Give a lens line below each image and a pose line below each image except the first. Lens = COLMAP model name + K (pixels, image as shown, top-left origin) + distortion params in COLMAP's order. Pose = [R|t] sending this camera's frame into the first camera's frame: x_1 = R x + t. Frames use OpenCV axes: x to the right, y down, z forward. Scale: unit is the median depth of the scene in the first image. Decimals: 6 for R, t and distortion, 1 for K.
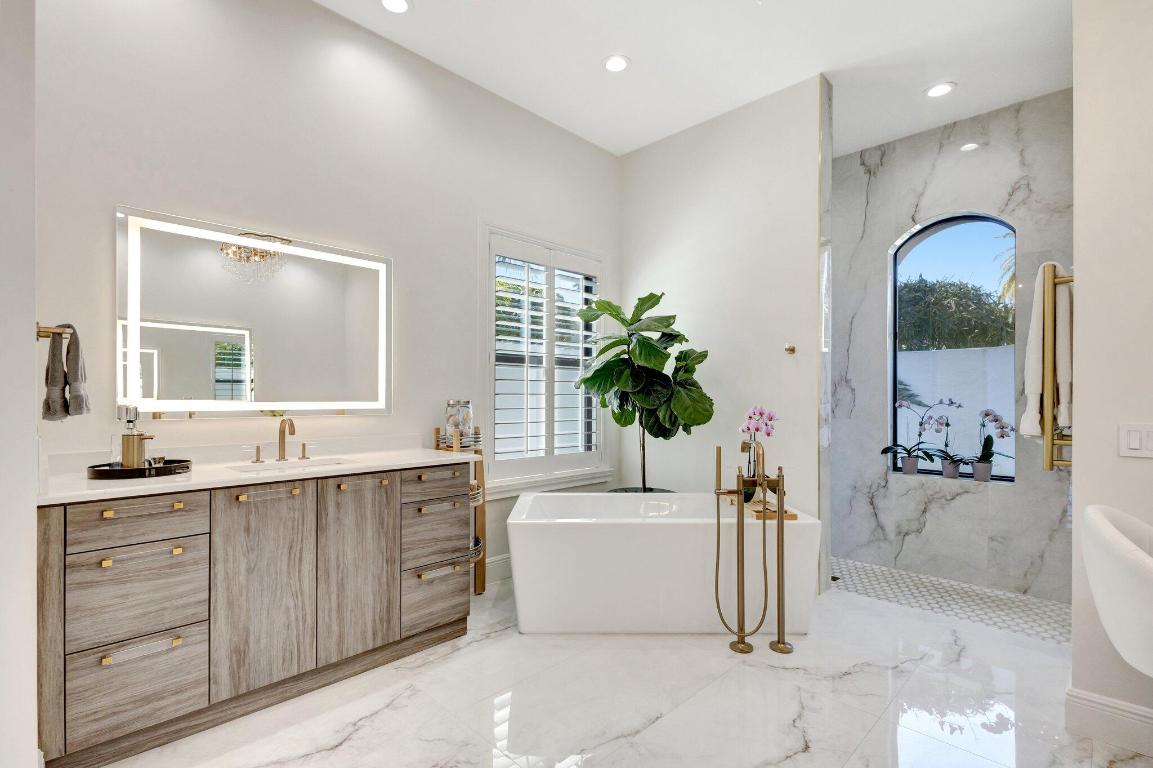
lens RADIAL K [[534.2, 0, 567.4], [0, 534.2, 394.1], [0, 0, 1]] dist [-0.000640, 0.000141]
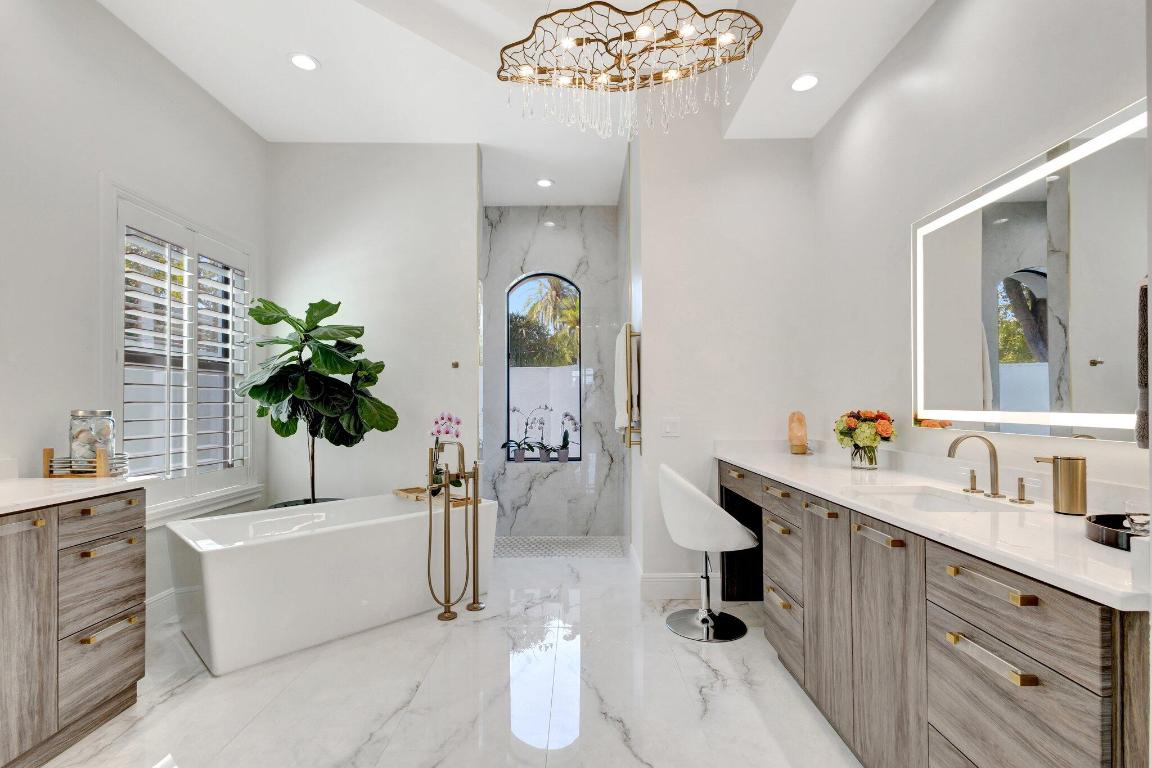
lens RADIAL K [[527.7, 0, 580.8], [0, 527.7, 396.1], [0, 0, 1]] dist [0.002338, -0.009360]
pose [[0.699281, 0.005536, 0.714825, -0.216846], [0.001359, 0.999958, -0.009073, -0.001481], [-0.714845, 0.007316, 0.699244, -0.022226]]
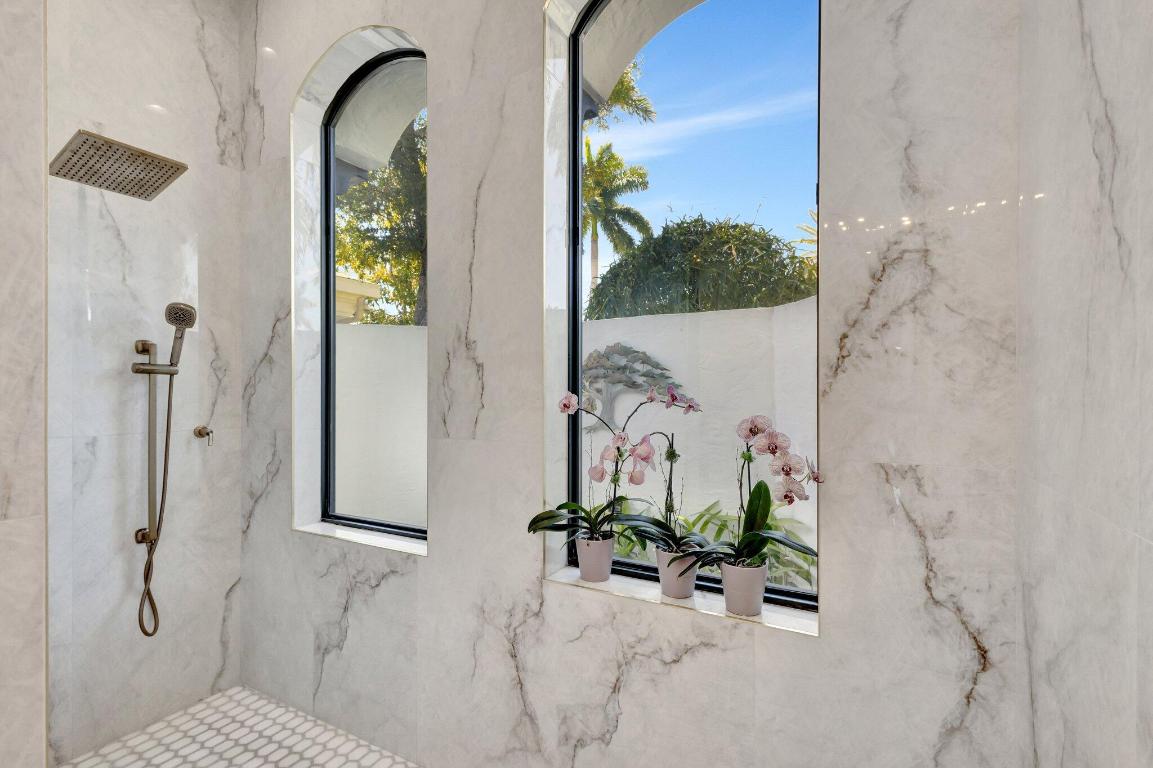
lens RADIAL K [[528.1, 0, 581.3], [0, 528.1, 396.1], [0, 0, 1]] dist [0.002338, -0.009360]
pose [[0.958570, -0.004783, 0.284817, 0.615001], [0.002312, 0.999957, 0.009009, 0.012826], [-0.284848, -0.007977, 0.958539, 0.743522]]
